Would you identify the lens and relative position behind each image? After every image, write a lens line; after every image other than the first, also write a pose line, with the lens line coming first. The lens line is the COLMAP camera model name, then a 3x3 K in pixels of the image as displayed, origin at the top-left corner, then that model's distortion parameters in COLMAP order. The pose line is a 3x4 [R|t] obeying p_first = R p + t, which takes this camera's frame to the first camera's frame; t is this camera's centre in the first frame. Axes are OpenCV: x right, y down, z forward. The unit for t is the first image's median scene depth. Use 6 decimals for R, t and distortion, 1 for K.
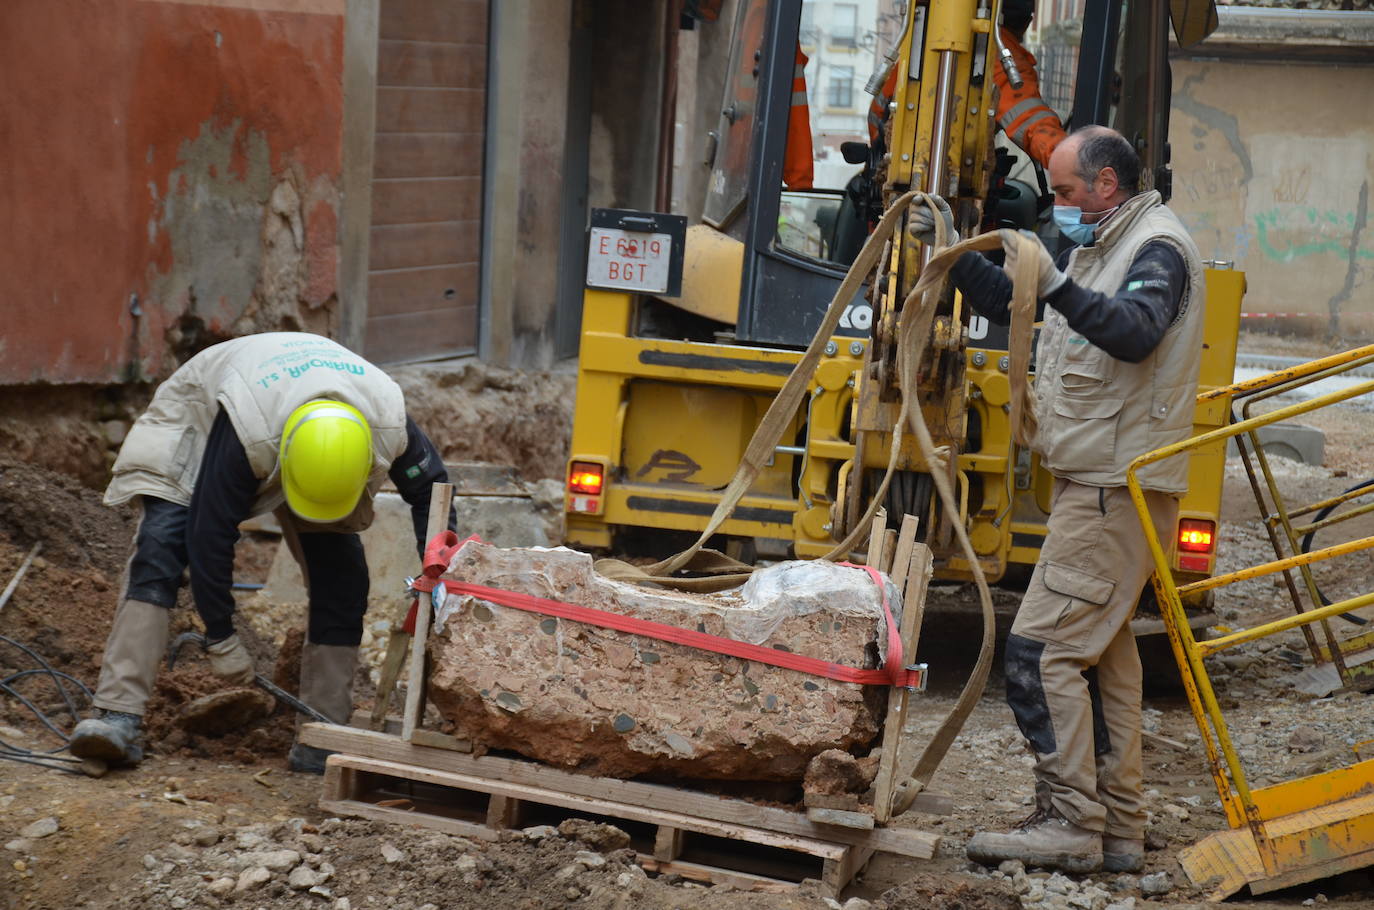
lens RADIAL K [[3874.1, 0, 664.0], [0, 3874.1, 462.8], [0, 0, 1]] dist [0.948941, 0.000000]
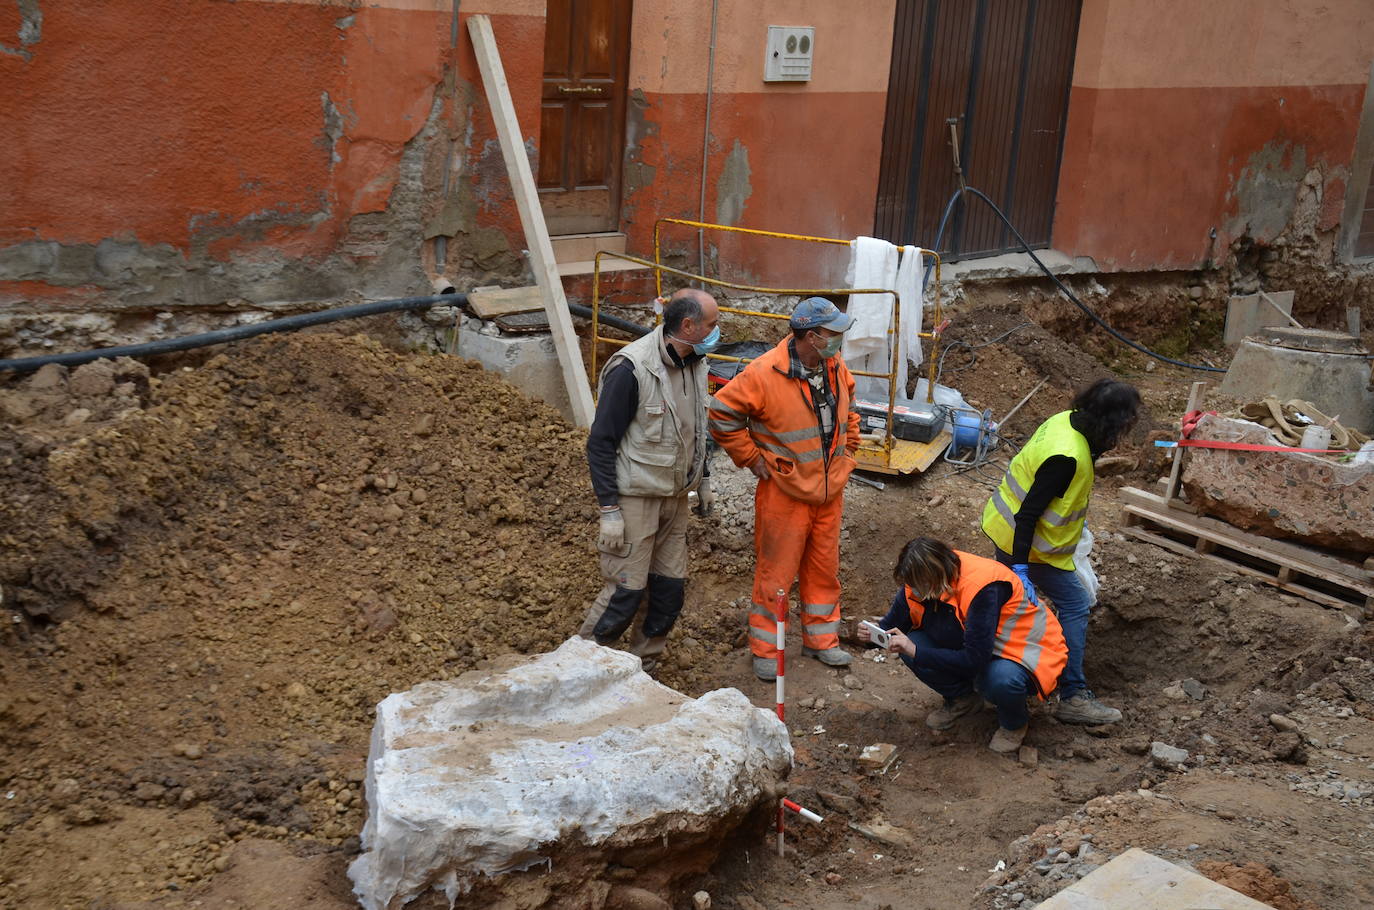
lens RADIAL K [[1728.4, 0, 659.2], [0, 1728.4, 462.6], [0, 0, 1]] dist [0.139138, 0.000000]
pose [[0.868813, 0.136012, -0.476094, 0.127699], [-0.073427, 0.986292, 0.147772, -0.062471], [0.489666, -0.093428, 0.866890, 0.047740]]
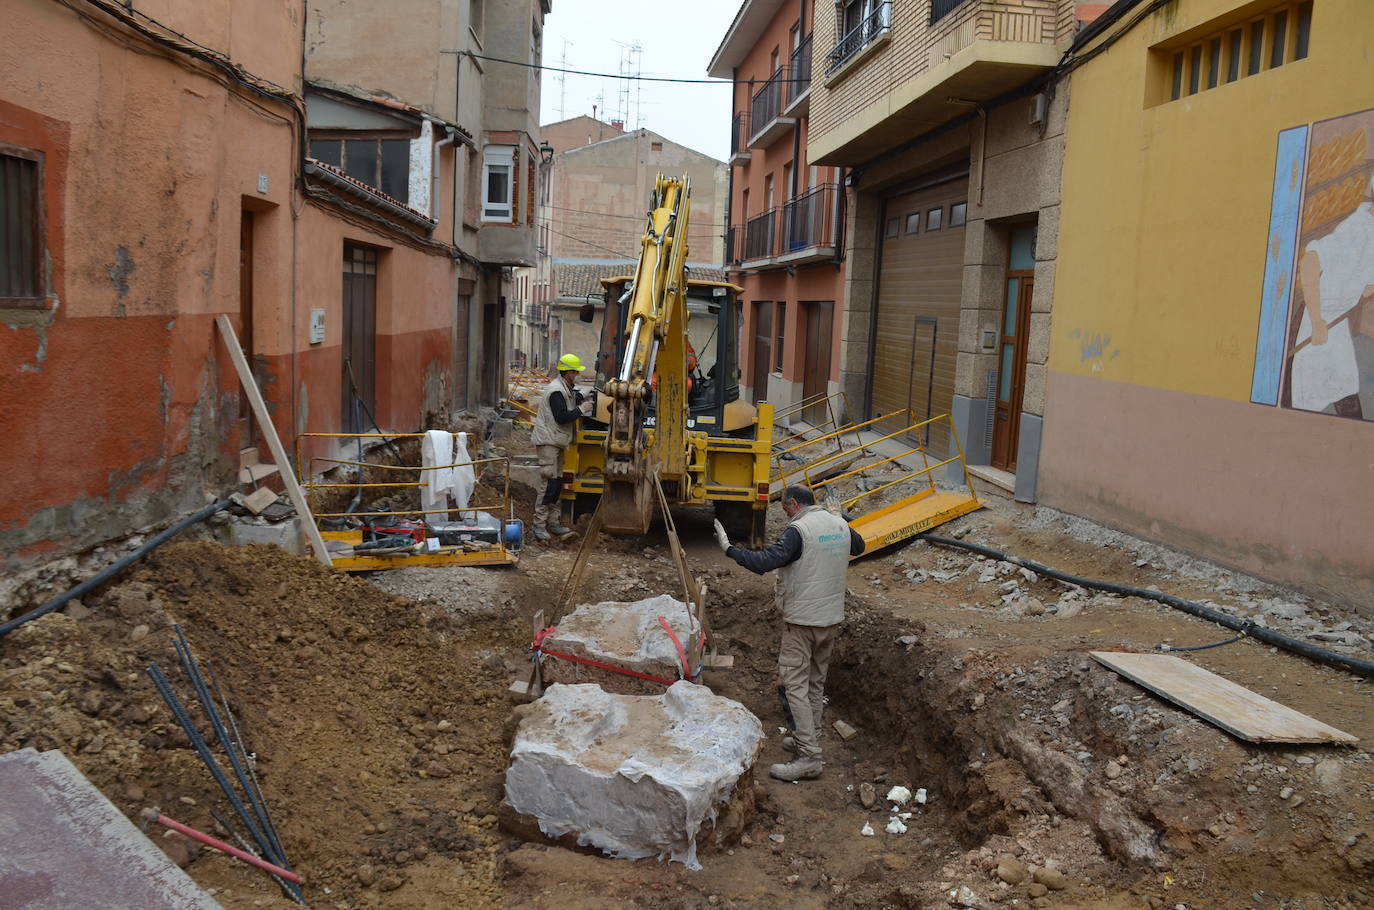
lens RADIAL K [[1051.9, 0, 671.8], [0, 1051.9, 462.8], [0, 0, 1]] dist [-0.153494, 0.099686]
pose [[0.965298, -0.045980, 0.257071, -0.282449], [0.031544, 0.997700, 0.060003, -0.072886], [-0.259238, -0.049812, 0.964528, -0.045009]]
